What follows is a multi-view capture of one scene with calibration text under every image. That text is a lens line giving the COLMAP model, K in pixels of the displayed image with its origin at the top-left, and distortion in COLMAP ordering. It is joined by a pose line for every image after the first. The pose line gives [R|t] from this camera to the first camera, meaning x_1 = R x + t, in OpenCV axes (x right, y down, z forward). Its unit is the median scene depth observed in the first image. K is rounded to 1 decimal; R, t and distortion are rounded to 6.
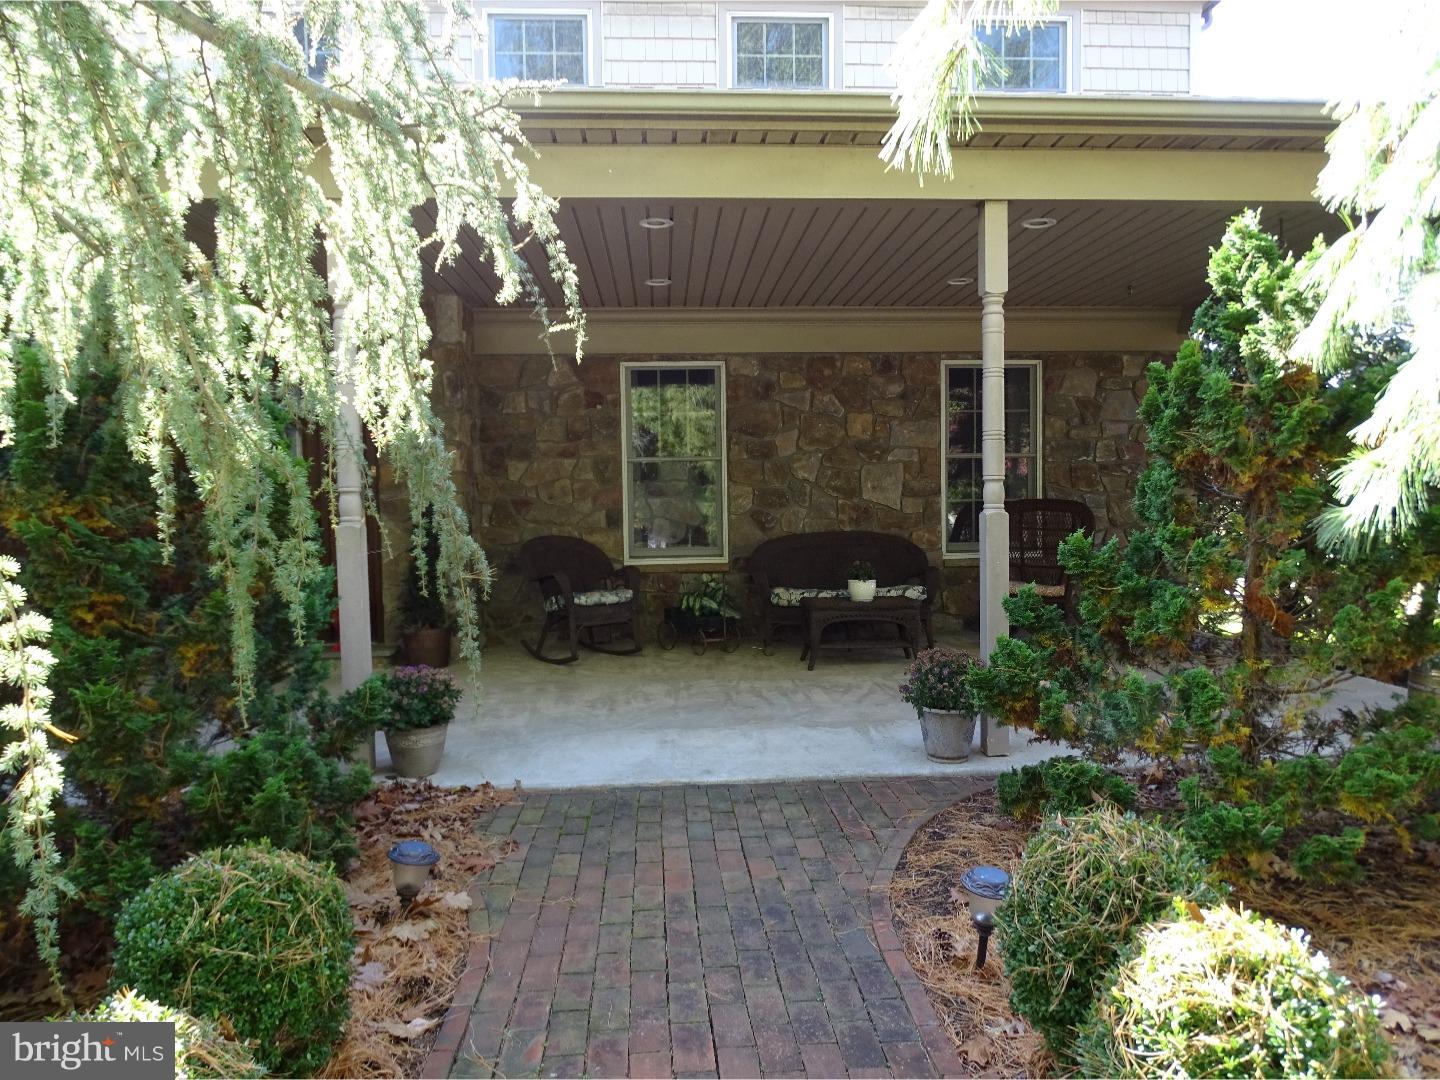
lens RADIAL K [[1018.7, 0, 720.1], [0, 1018.7, 541.0], [0, 0, 1]] dist [-0.005466, -0.000649]
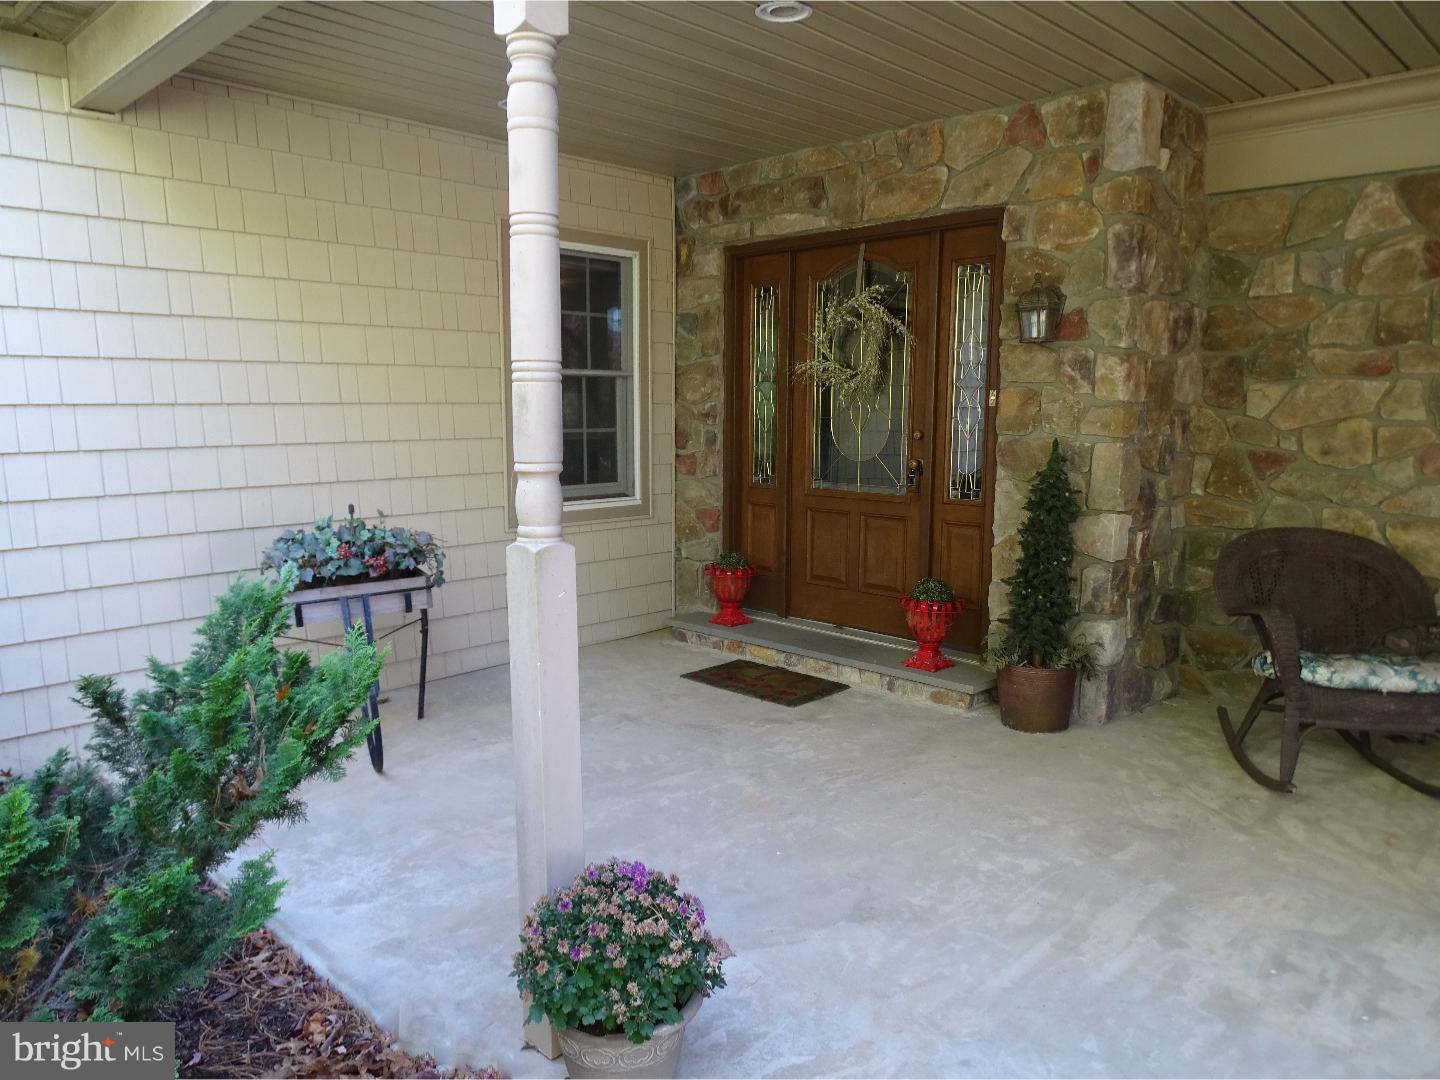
lens RADIAL K [[1018.7, 0, 717.9], [0, 1018.7, 539.7], [0, 0, 1]] dist [-0.005466, -0.000649]
pose [[0.665735, 0.126119, -0.735453, 0.020372], [-0.057397, 0.991348, 0.118045, -0.042078], [0.743977, -0.036374, 0.667214, 0.404258]]
